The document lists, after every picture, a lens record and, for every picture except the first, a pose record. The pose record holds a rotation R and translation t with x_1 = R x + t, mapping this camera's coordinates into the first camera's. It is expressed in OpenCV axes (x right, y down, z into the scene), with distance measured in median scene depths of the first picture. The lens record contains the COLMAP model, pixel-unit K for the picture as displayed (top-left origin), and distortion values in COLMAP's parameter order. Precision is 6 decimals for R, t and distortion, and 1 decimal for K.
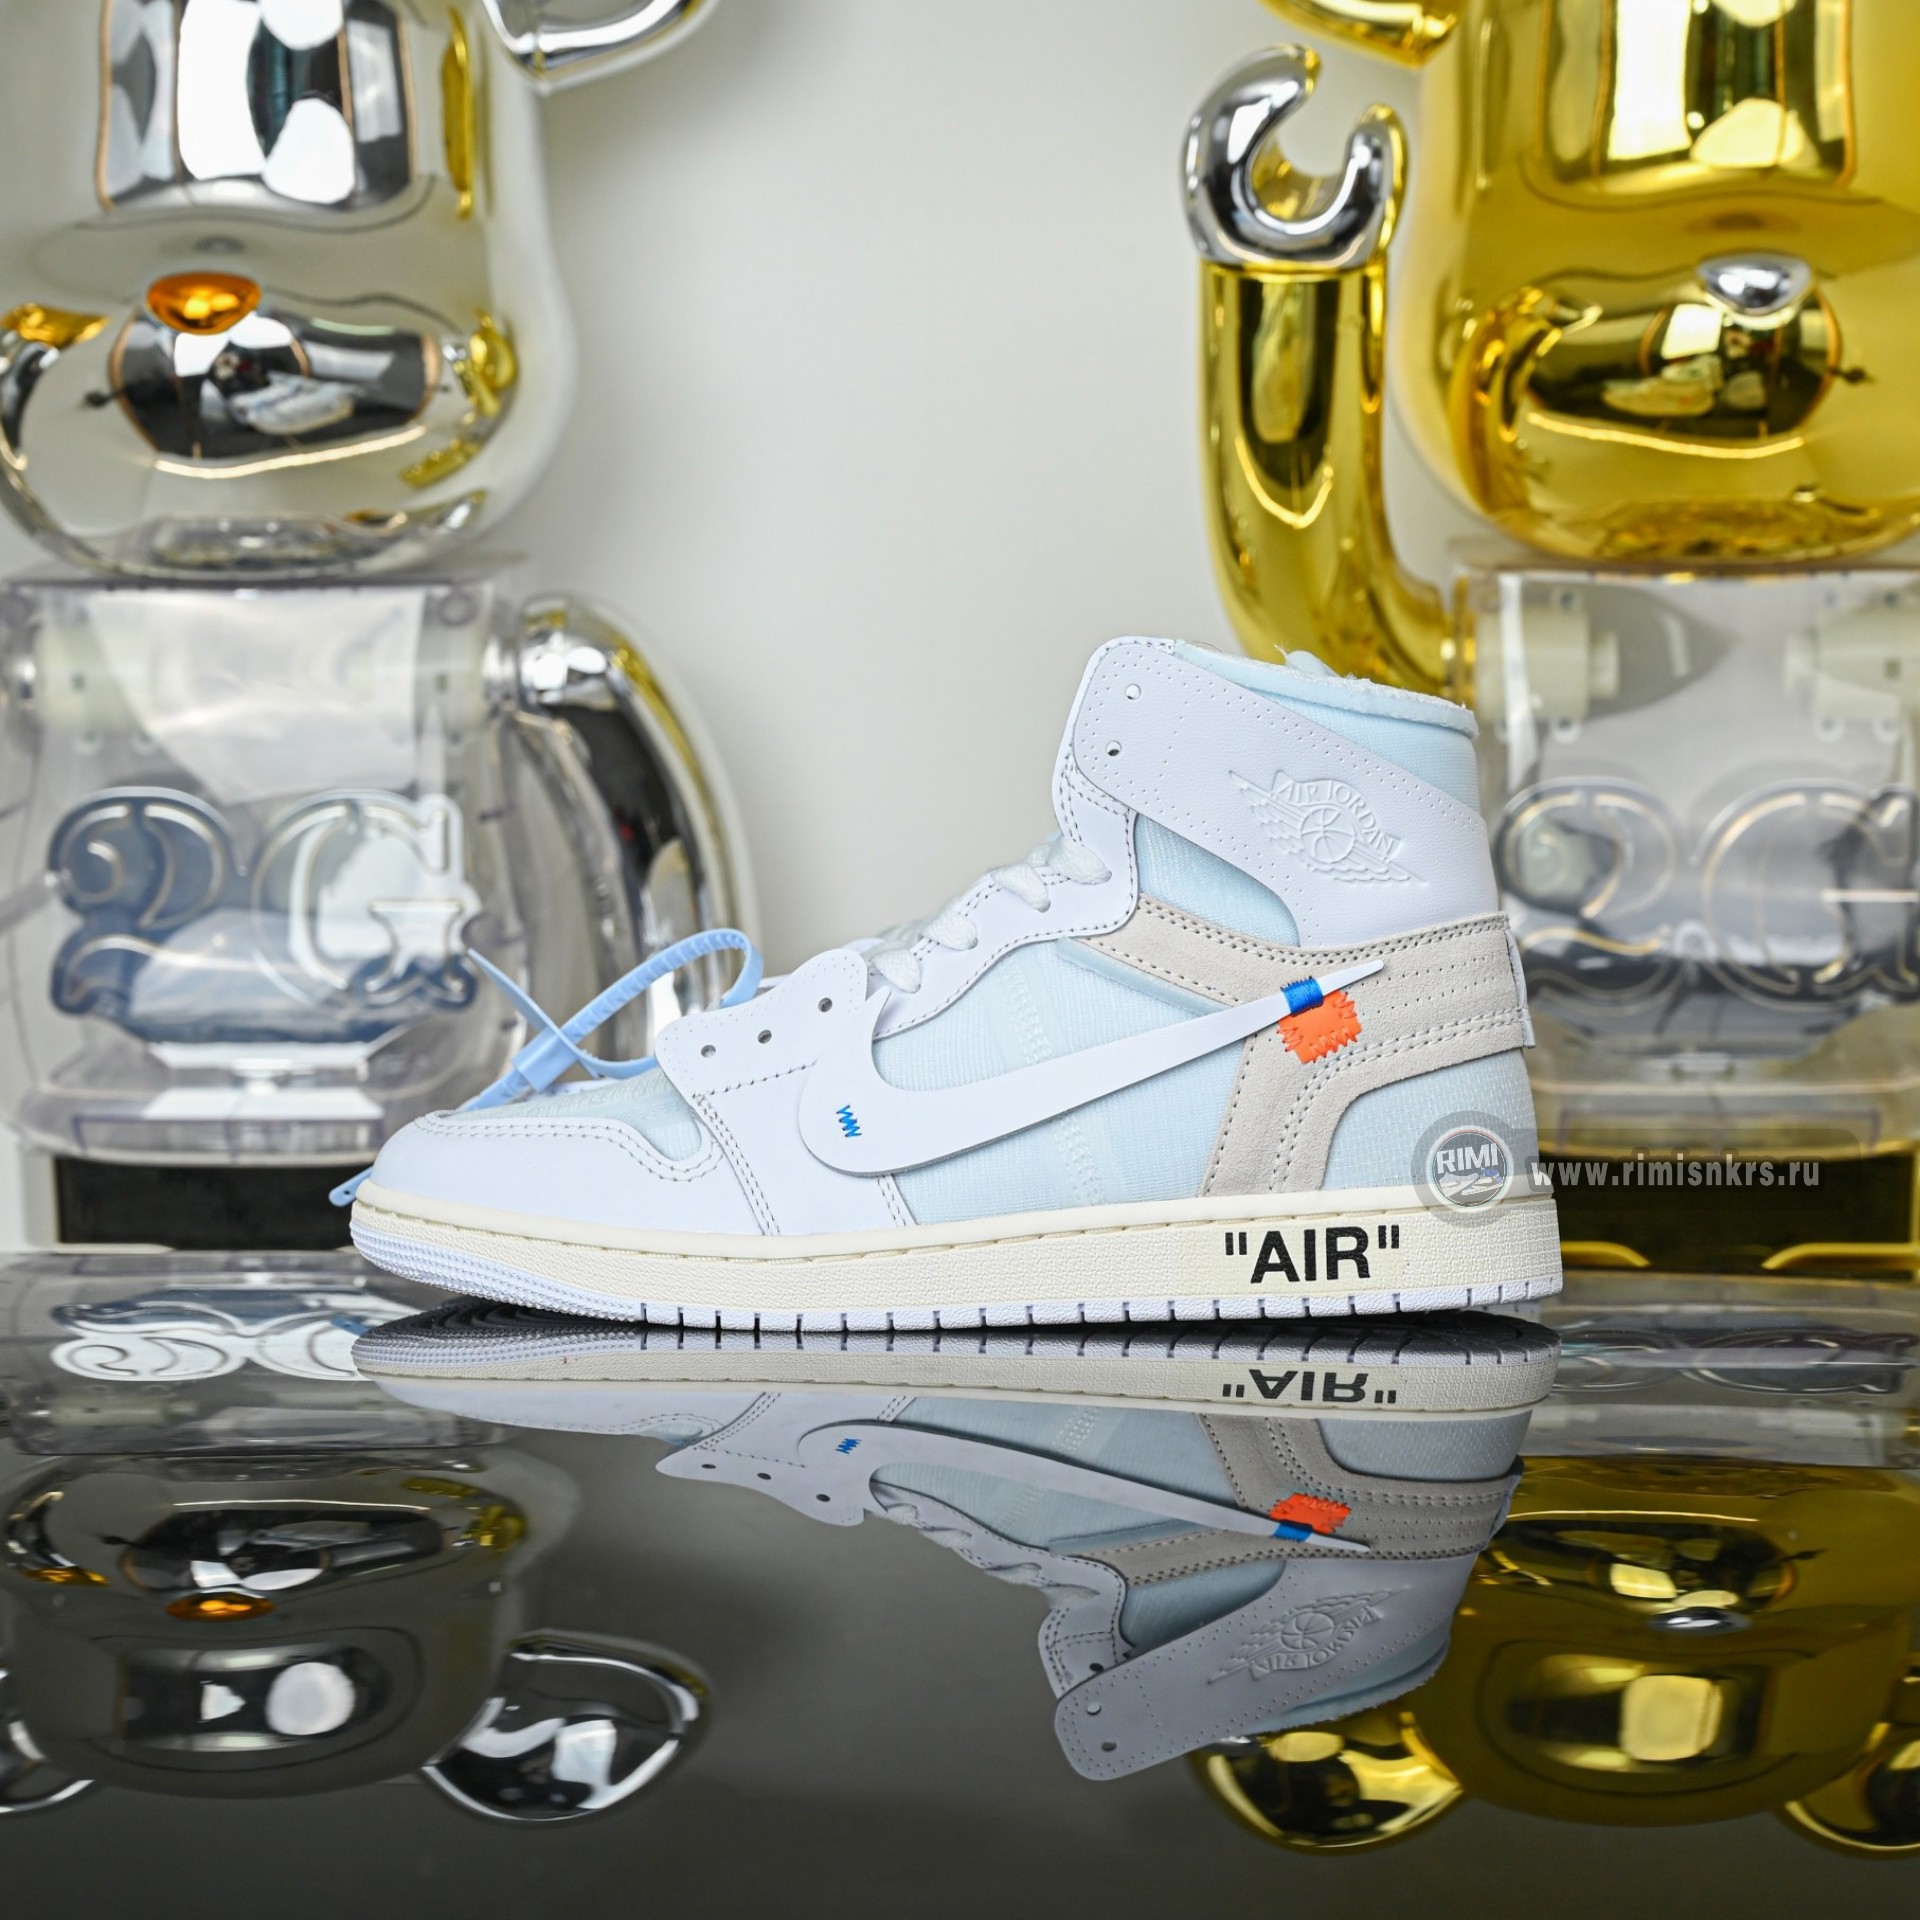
lens RADIAL K [[5060.2, 0, 935.4], [0, 5060.2, 960.8], [0, 0, 1]] dist [-0.055446, -0.435029]
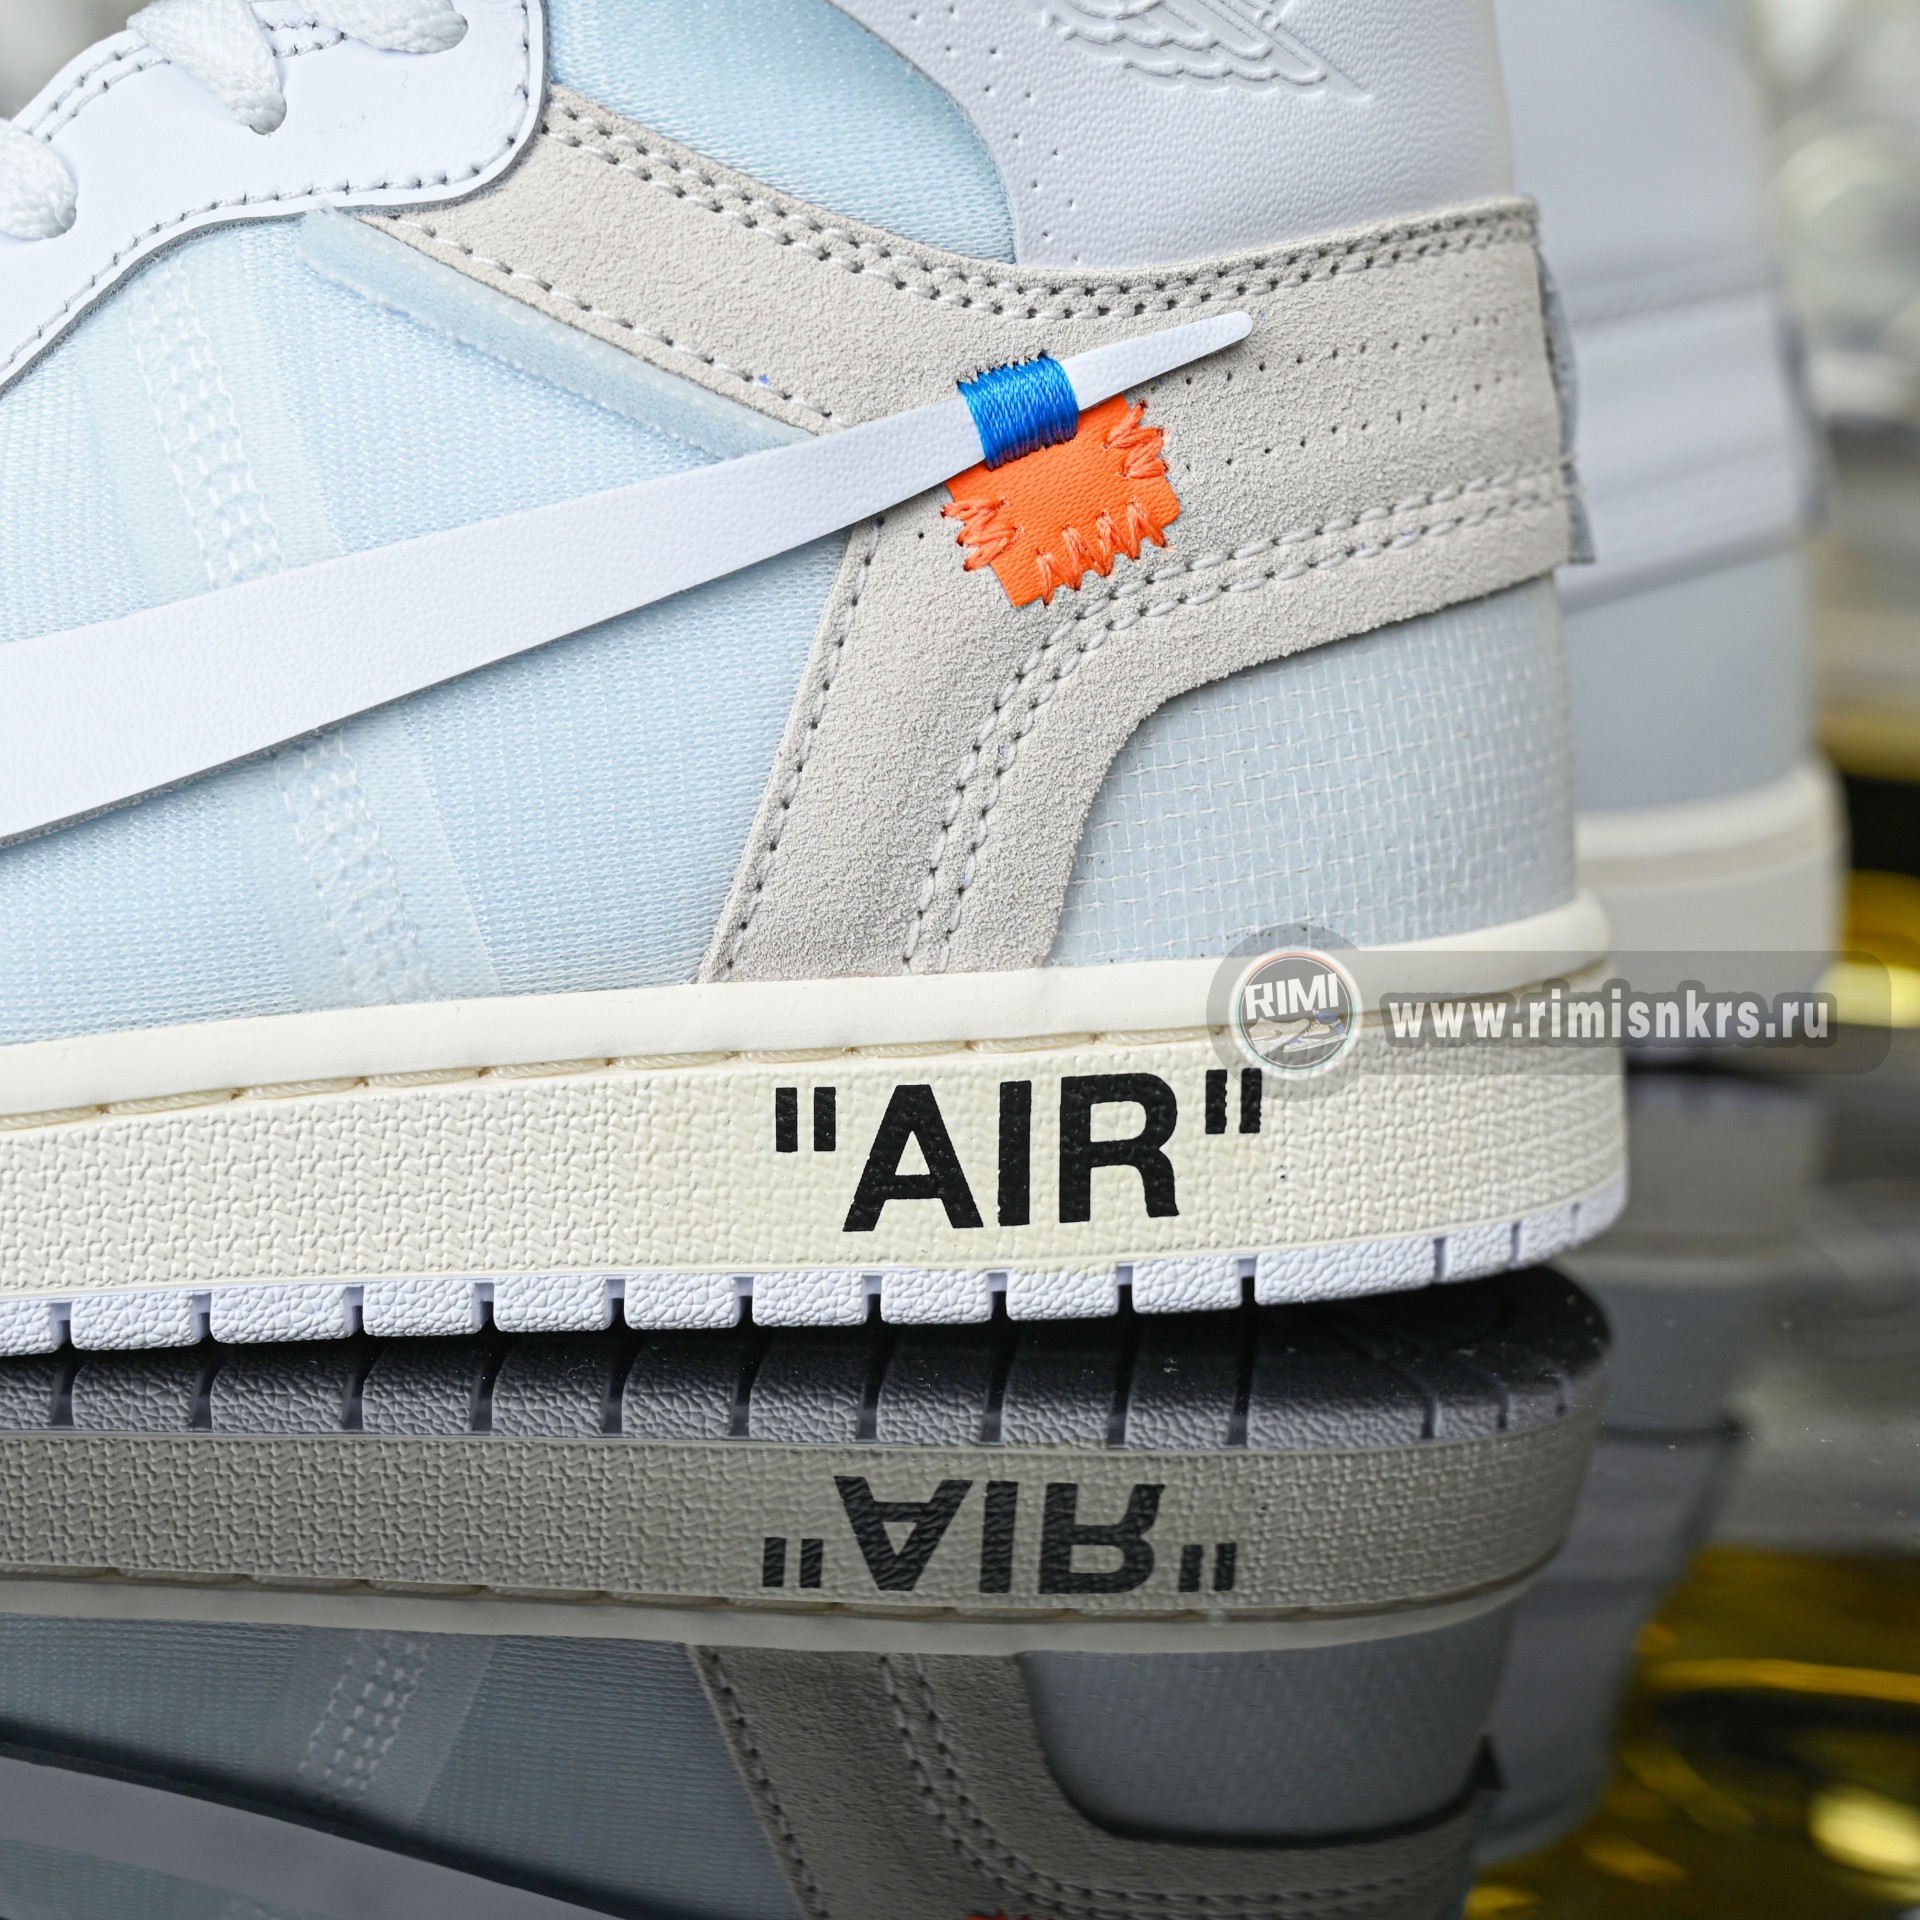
lens RADIAL K [[3854.5, 0, 960.0], [0, 3854.5, 960.0], [0, 0, 1]] dist [-0.005045, 0.190662]
pose [[0.989842, 0.013774, 0.141505, 0.032207], [-0.035749, 0.987431, 0.153956, 0.003760], [-0.137606, -0.157451, 0.977893, 0.739861]]
